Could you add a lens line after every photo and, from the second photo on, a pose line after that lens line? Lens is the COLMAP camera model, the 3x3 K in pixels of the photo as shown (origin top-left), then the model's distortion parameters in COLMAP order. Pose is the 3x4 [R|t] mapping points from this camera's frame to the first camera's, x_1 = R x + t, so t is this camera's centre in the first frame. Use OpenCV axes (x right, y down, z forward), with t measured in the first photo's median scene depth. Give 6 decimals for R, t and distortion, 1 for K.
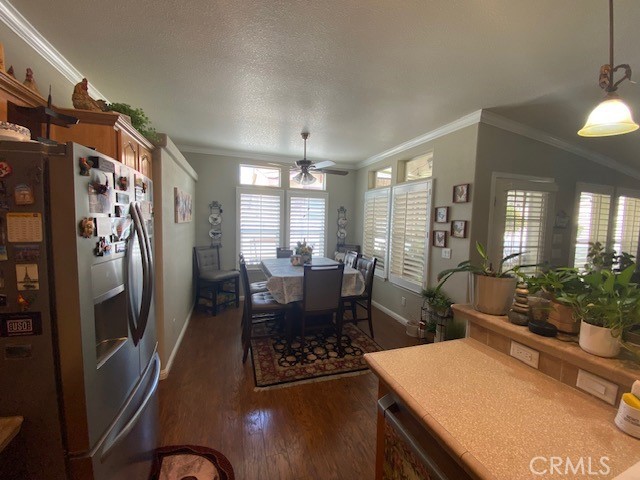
lens RADIAL K [[259.8, 0, 320.6], [0, 259.8, 238.5], [0, 0, 1]] dist [0.019429, -0.022043]
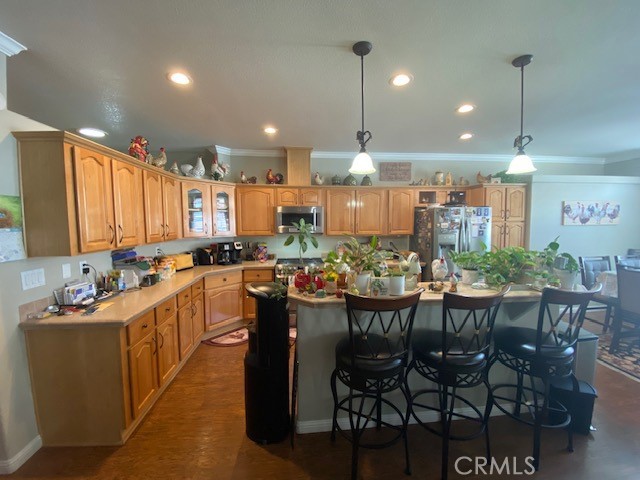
lens RADIAL K [[259.8, 0, 320.6], [0, 259.8, 238.5], [0, 0, 1]] dist [0.019429, -0.022043]
pose [[-0.205782, 0.046712, -0.977482, 1.220666], [-0.062203, 0.996216, 0.060702, 0.009199], [0.976619, 0.073294, -0.202098, -0.007296]]
